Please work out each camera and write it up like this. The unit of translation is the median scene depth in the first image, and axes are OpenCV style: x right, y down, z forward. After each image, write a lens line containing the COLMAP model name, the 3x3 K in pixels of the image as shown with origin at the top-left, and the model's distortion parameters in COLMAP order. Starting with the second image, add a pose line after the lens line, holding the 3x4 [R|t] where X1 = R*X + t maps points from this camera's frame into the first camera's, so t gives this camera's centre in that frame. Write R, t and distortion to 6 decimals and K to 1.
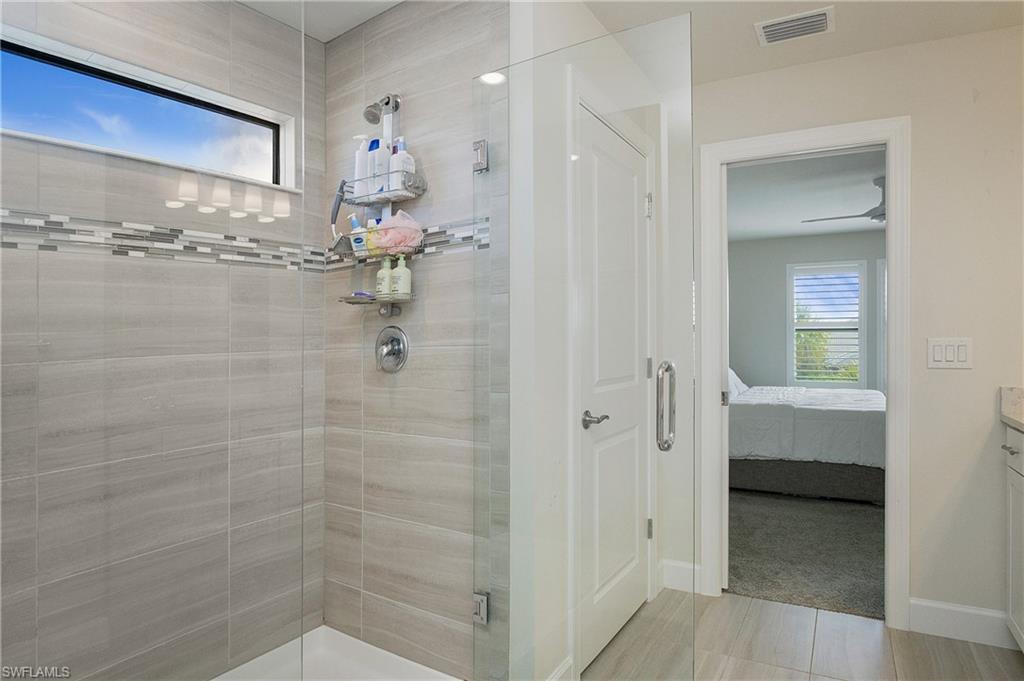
lens RADIAL K [[607.5, 0, 516.9], [0, 607.5, 339.8], [0, 0, 1]] dist [-0.023931, 0.002841]
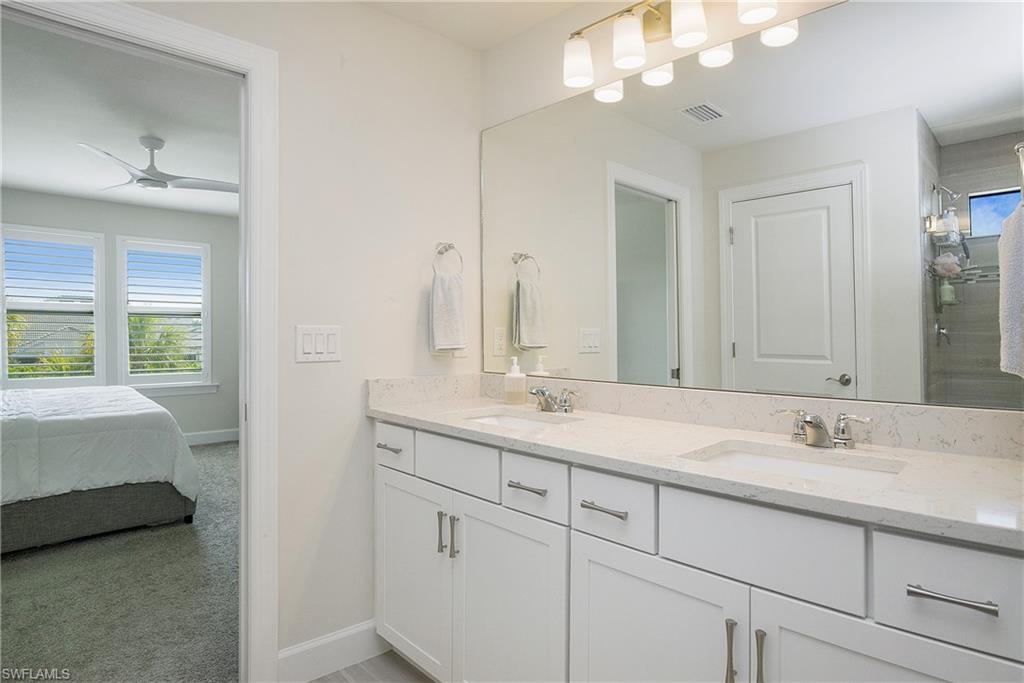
lens RADIAL K [[565.2, 0, 532.0], [0, 565.2, 325.8], [0, 0, 1]] dist [-0.045571, 0.002086]
pose [[0.302771, 0.019337, 0.952867, 0.044682], [-0.015338, 0.999764, -0.015415, 0.004111], [-0.952940, -0.009948, 0.302996, 0.380335]]
